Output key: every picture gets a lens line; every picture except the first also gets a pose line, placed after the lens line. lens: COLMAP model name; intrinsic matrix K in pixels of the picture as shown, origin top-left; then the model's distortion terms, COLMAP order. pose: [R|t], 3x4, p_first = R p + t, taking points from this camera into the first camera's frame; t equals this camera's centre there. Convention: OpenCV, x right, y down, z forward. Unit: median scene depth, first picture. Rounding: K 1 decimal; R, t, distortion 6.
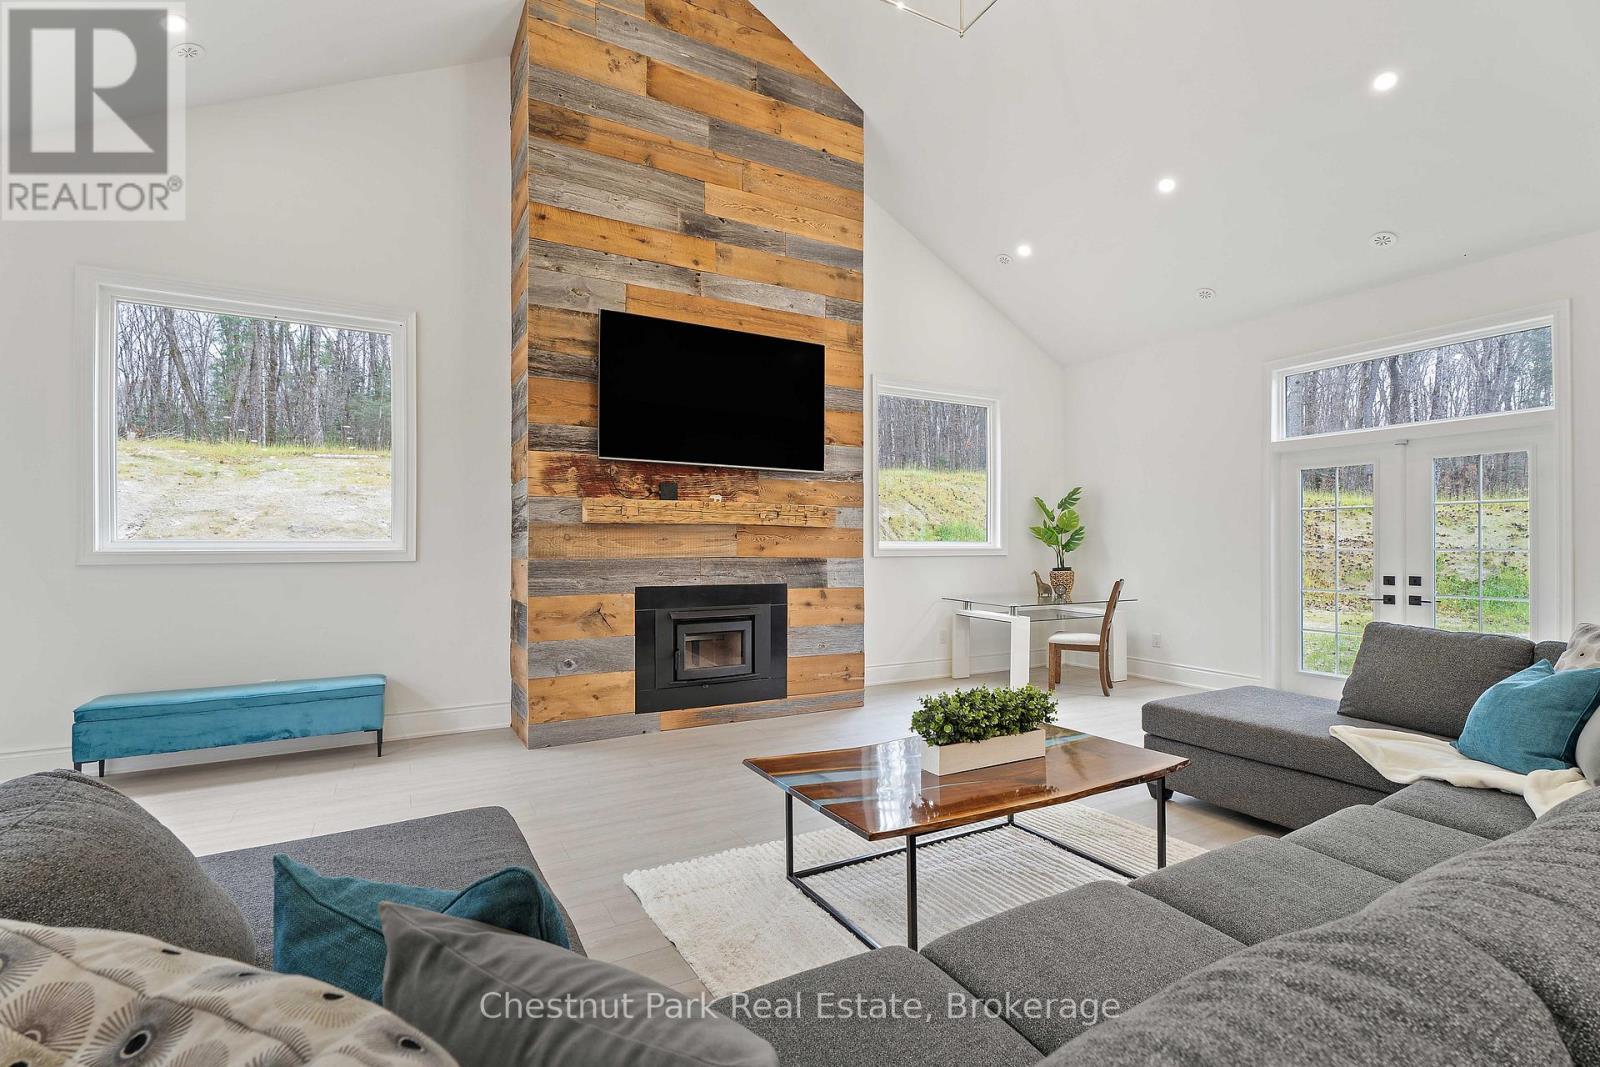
lens RADIAL K [[728.2, 0, 804.9], [0, 728.2, 540.7], [0, 0, 1]] dist [0.007777, 0.001270]
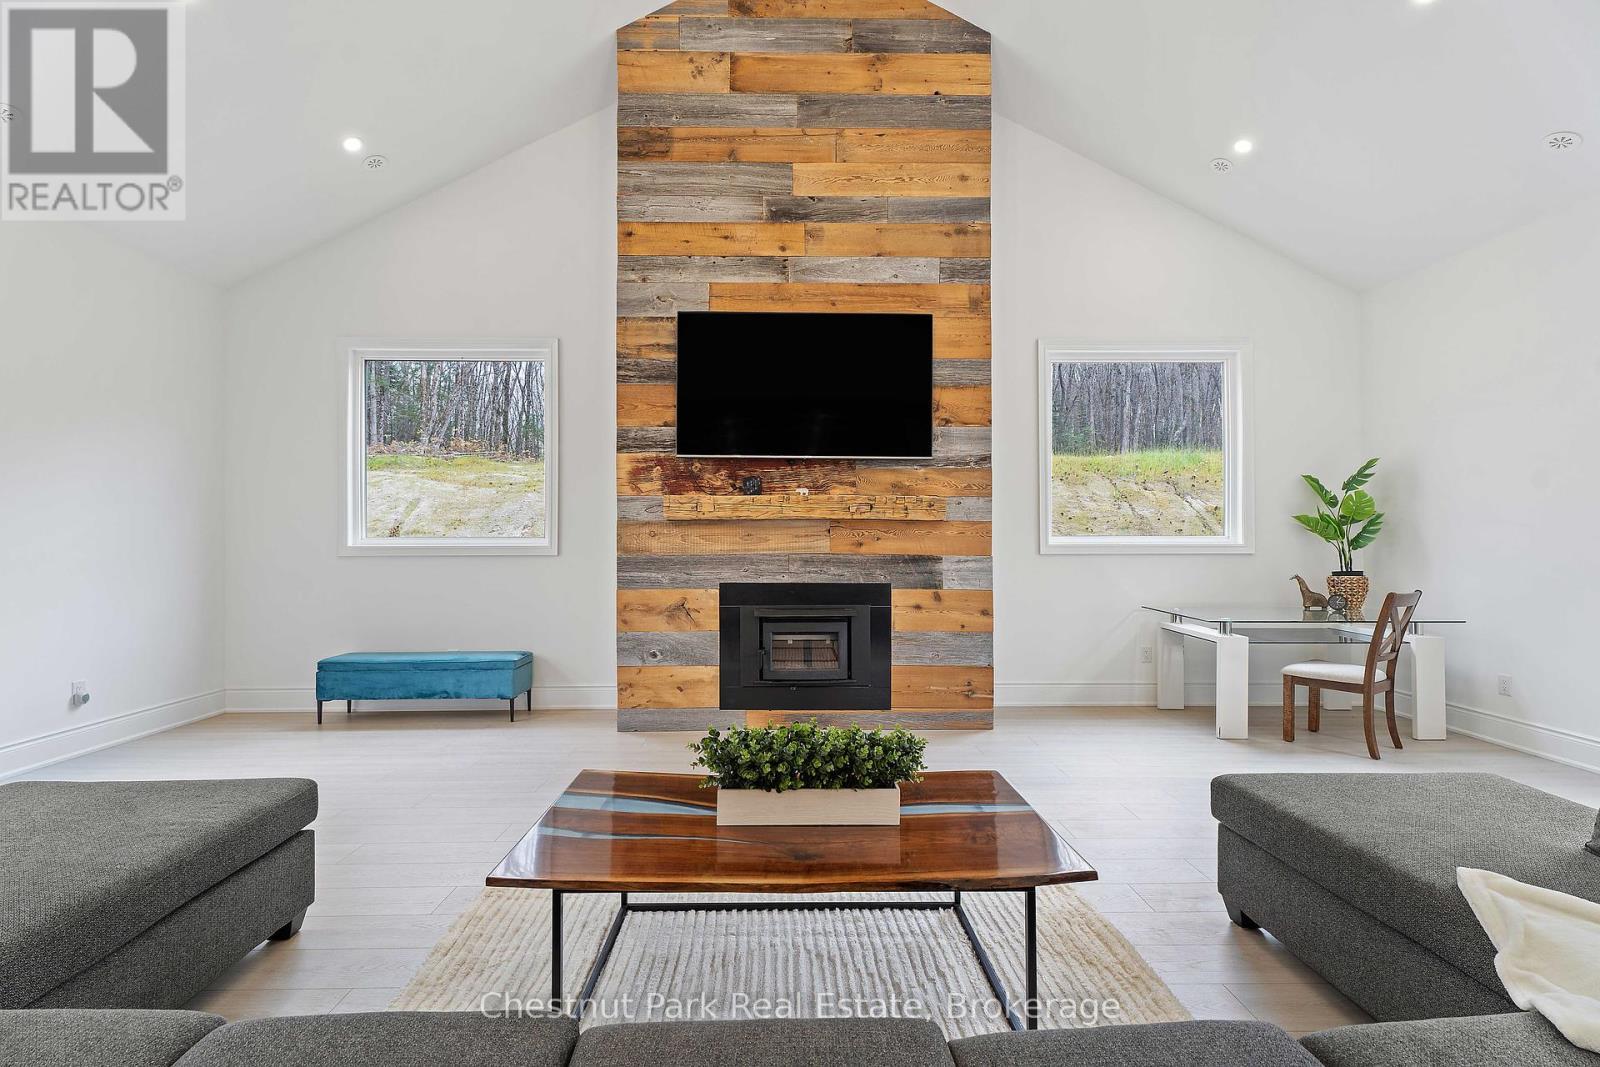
lens RADIAL K [[728.2, 0, 799.8], [0, 728.2, 531.8], [0, 0, 1]] dist [0.007777, 0.001270]
pose [[0.881143, -0.006021, -0.472811, 0.320307], [0.004073, 0.999978, -0.005143, -0.001104], [0.472832, 0.002606, 0.881149, 0.157780]]
